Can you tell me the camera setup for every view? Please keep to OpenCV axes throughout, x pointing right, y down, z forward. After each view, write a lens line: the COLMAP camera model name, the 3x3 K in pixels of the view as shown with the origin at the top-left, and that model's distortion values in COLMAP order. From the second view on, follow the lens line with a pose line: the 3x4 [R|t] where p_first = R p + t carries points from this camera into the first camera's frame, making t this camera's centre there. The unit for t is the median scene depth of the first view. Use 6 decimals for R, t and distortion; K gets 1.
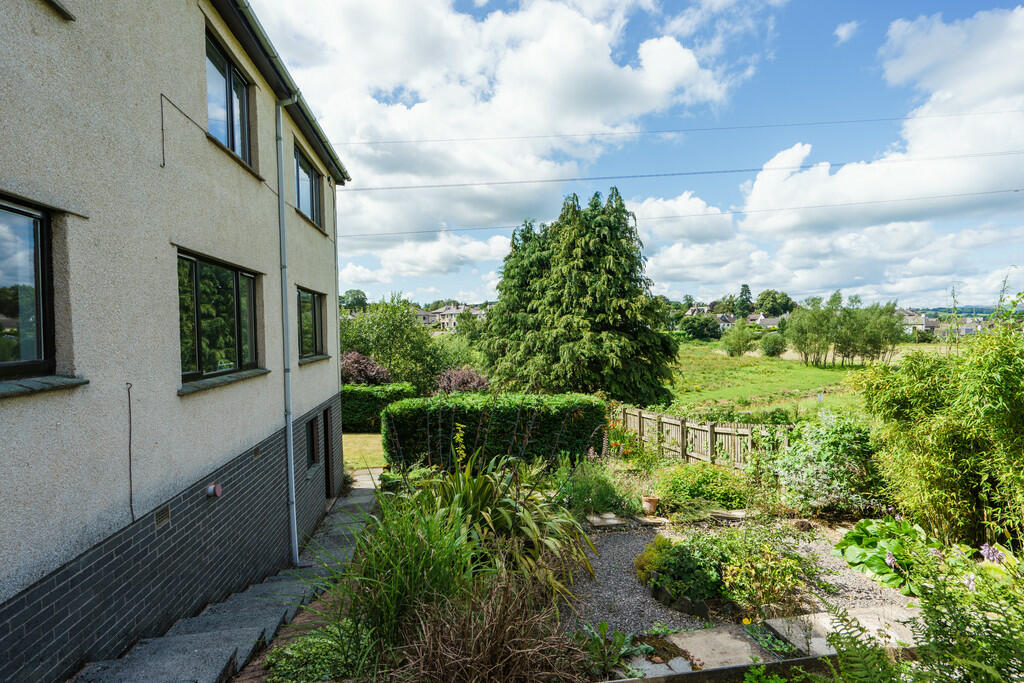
lens RADIAL K [[510.8, 0, 513.2], [0, 510.8, 341.6], [0, 0, 1]] dist [0.003251, 0.001373]
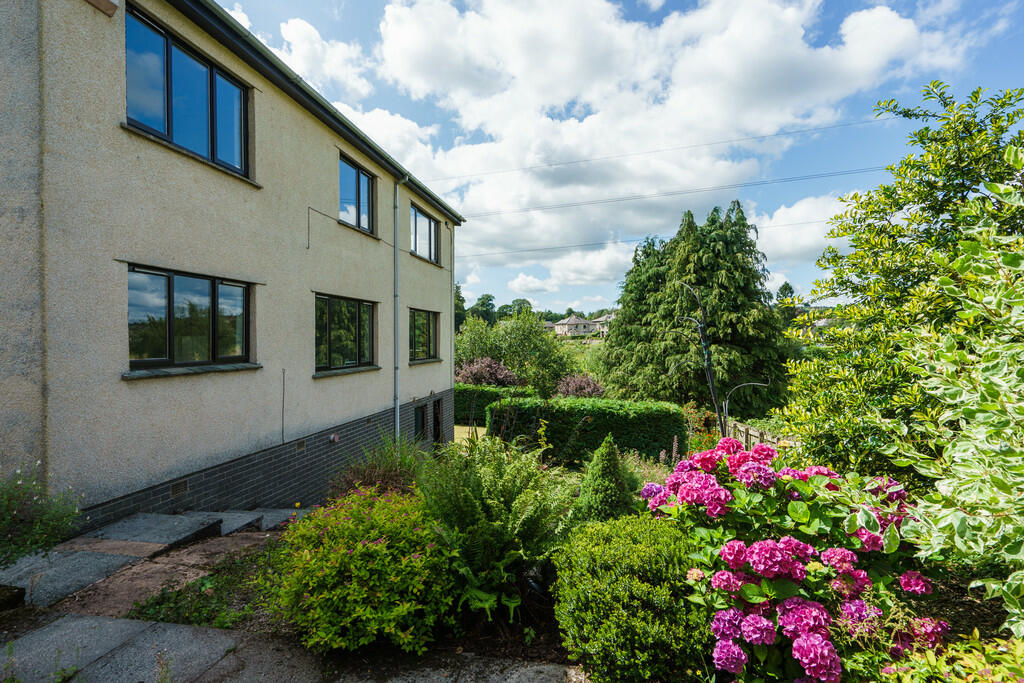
lens RADIAL K [[515.8, 0, 511.1], [0, 515.8, 340.3], [0, 0, 1]] dist [-0.014635, 0.004822]
pose [[0.944411, 0.019283, -0.328200, 0.120448], [-0.025297, 0.999581, -0.014065, -0.003388], [0.327791, 0.021585, 0.944504, -0.093714]]
